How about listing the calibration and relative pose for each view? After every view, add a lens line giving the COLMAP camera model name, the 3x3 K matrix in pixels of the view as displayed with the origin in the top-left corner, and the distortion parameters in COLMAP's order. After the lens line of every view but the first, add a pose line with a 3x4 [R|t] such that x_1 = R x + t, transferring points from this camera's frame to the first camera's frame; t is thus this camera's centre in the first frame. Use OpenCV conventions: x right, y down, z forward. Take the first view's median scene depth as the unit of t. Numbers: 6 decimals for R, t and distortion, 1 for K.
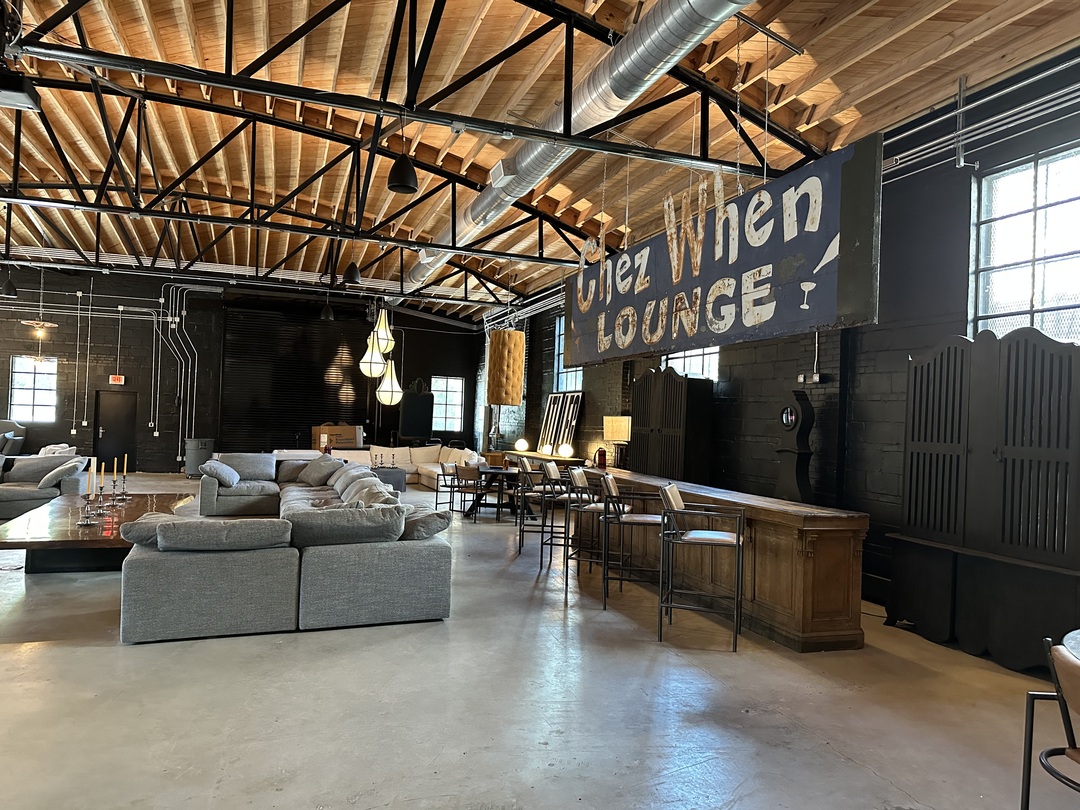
lens RADIAL K [[747.1, 0, 536.5], [0, 747.1, 410.6], [0, 0, 1]] dist [0.044639, -0.058946]
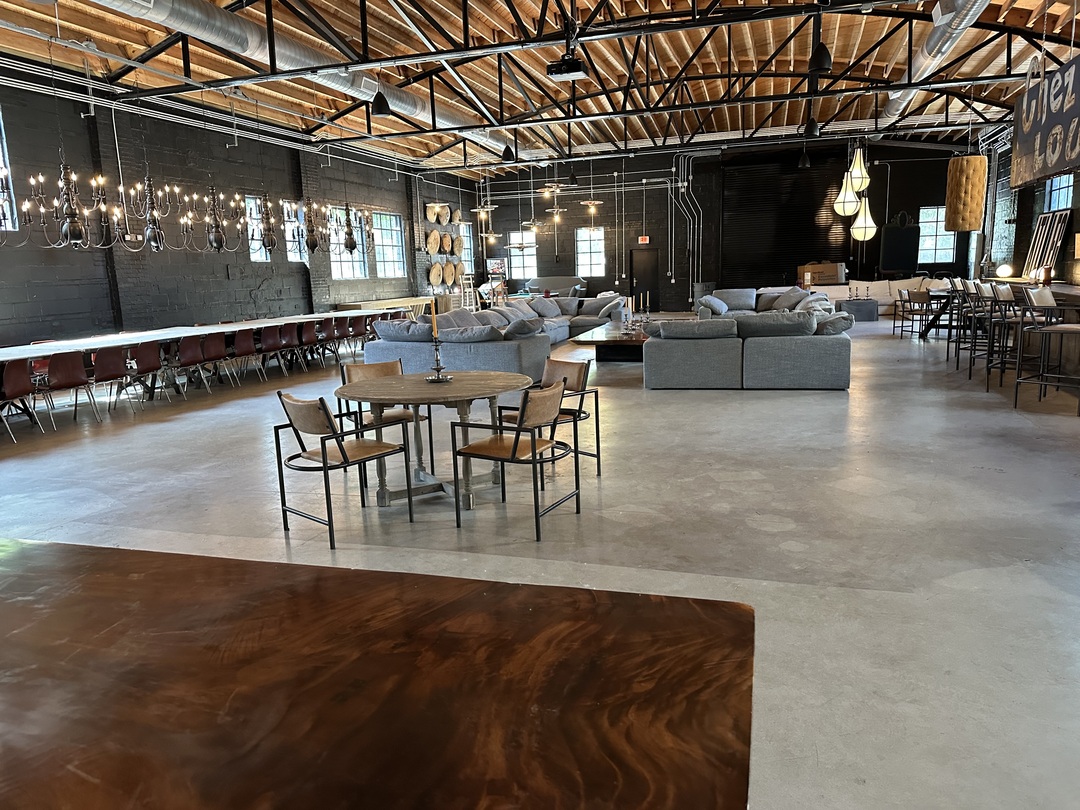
lens RADIAL K [[747.1, 0, 536.5], [0, 747.1, 410.6], [0, 0, 1]] dist [0.044639, -0.058946]
pose [[0.790252, 0.052030, -0.610569, 0.131623], [0.070623, 0.982016, 0.175090, 0.012114], [0.608699, -0.181485, 0.772366, -0.212580]]
